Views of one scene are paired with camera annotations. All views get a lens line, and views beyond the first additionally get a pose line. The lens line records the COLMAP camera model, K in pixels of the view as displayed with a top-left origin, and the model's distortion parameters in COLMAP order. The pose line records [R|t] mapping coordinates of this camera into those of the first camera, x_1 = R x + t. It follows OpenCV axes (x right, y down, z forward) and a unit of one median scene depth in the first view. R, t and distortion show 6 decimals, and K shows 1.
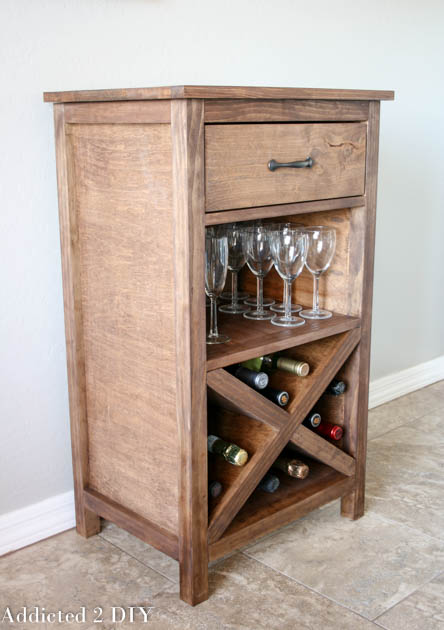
lens RADIAL K [[799.0, 0, 223.0], [0, 799.0, 323.1], [0, 0, 1]] dist [-0.016766, -0.022180]
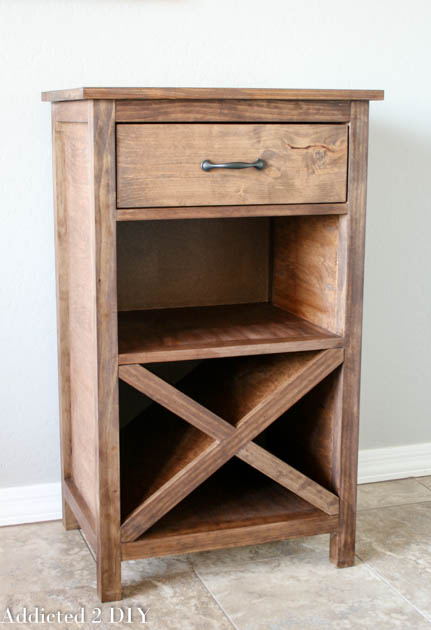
lens RADIAL K [[995.4, 0, 215.5], [0, 995.4, 315.0], [0, 0, 1]] dist [0.000479, -0.032181]
pose [[0.910226, 0.089518, -0.404320, 0.559798], [-0.111511, 0.993276, -0.031124, 0.022114], [0.398815, 0.073416, 0.914088, -0.103247]]
